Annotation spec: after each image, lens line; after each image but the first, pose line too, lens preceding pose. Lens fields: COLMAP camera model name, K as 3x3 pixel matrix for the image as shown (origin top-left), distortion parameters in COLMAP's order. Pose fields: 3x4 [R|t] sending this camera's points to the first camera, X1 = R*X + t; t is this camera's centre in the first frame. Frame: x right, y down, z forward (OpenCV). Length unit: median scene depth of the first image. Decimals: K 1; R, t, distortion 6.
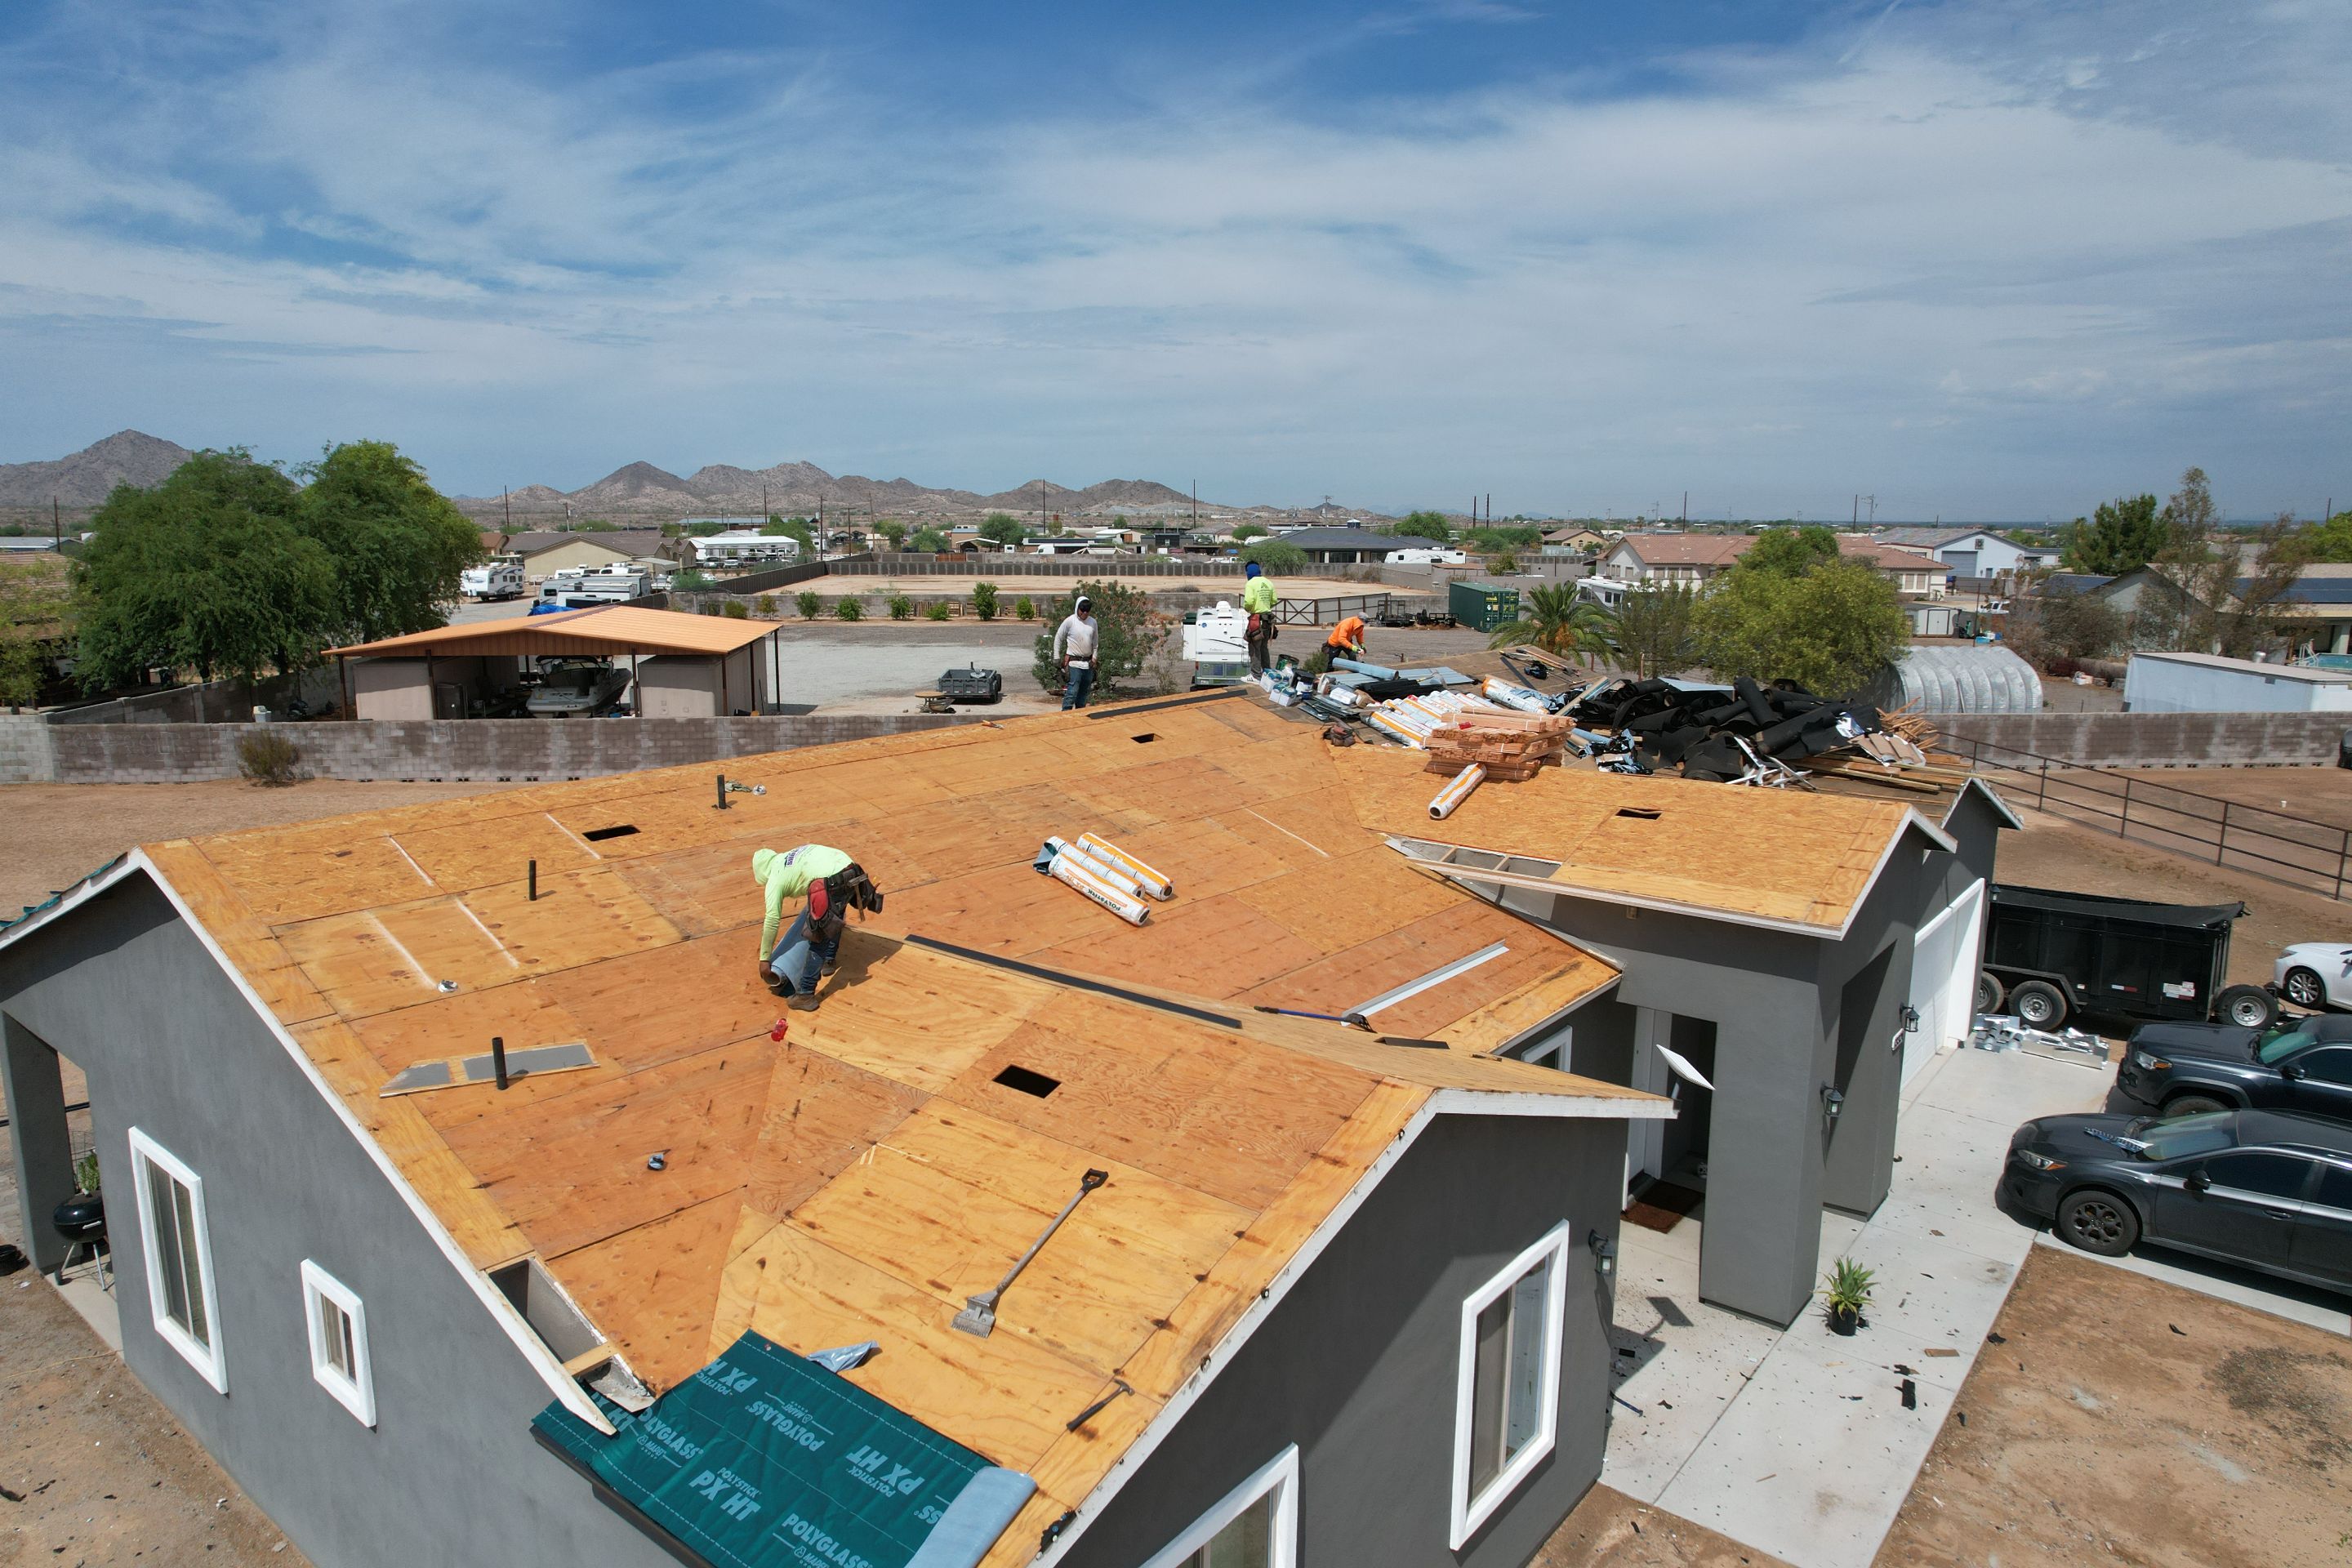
lens RADIAL K [[1519.0, 0, 1169.0], [0, 1519.0, 794.6], [0, 0, 1]] dist [-0.087689, 0.085694]
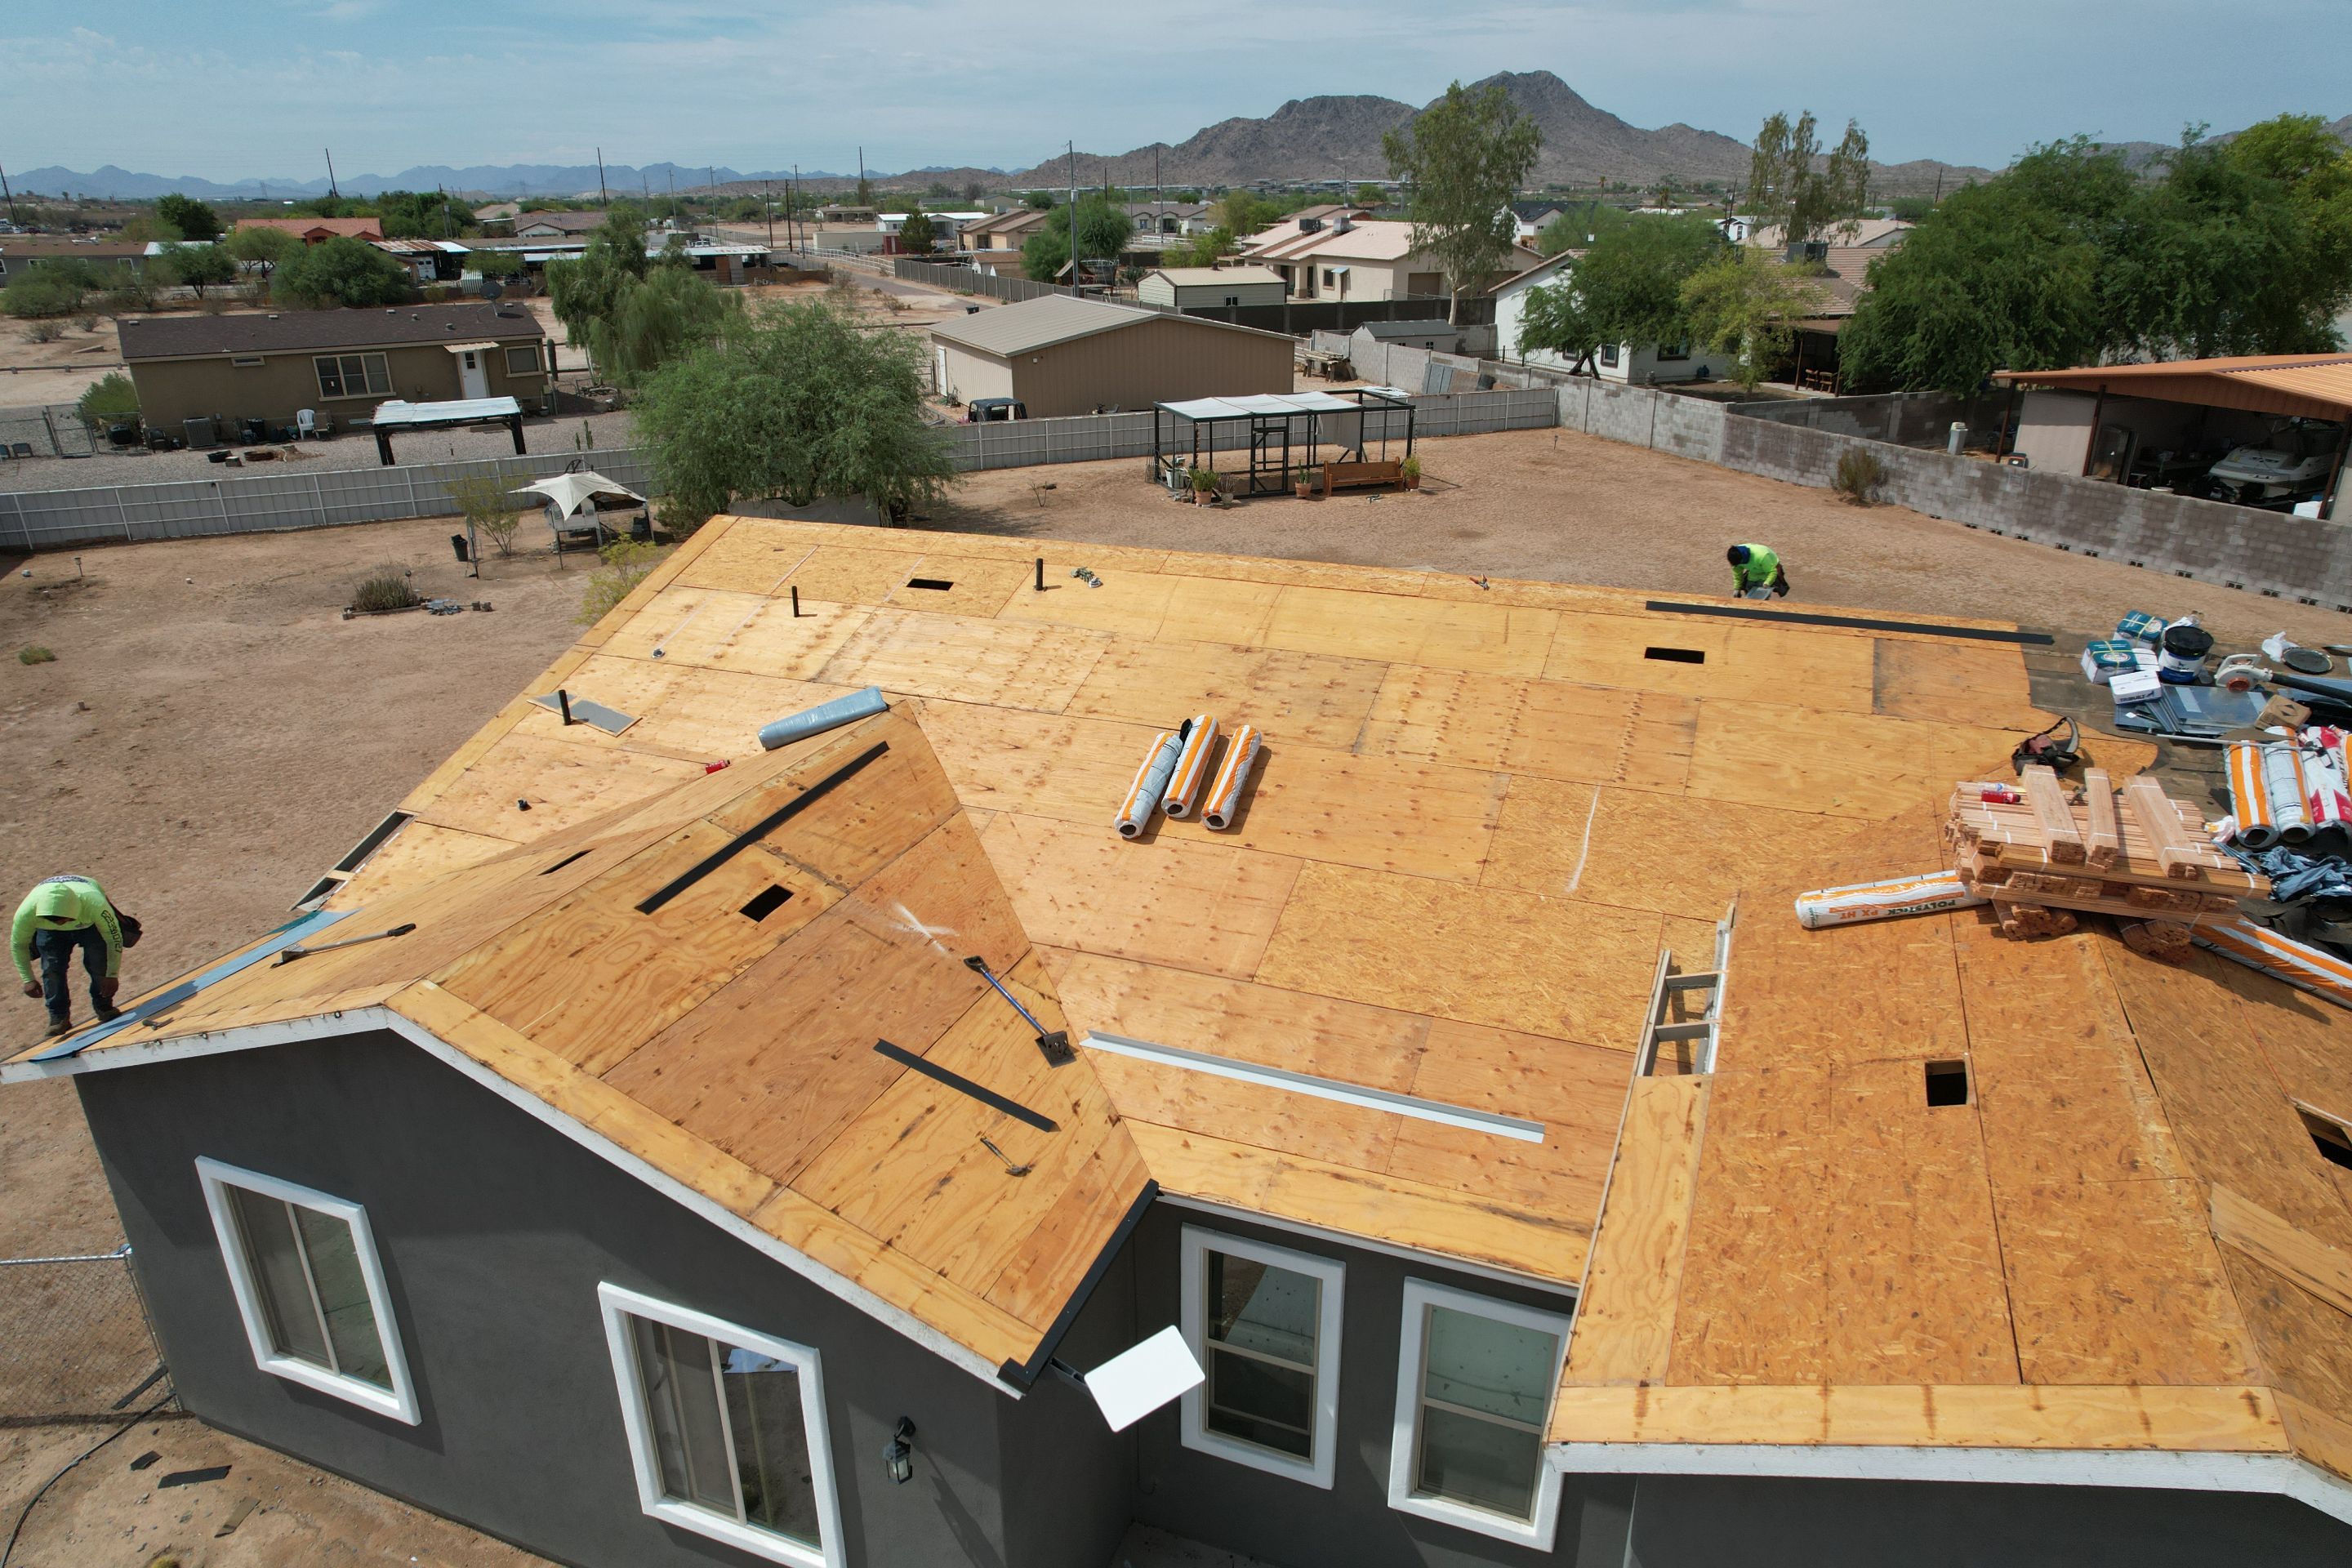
lens RADIAL K [[1519.0, 0, 1169.0], [0, 1519.0, 794.6], [0, 0, 1]] dist [-0.087689, 0.085694]
pose [[0.297362, 0.353866, -0.886767, 0.223263], [-0.165530, 0.933823, 0.317136, -0.064136], [0.940306, 0.052482, 0.336259, 0.222030]]
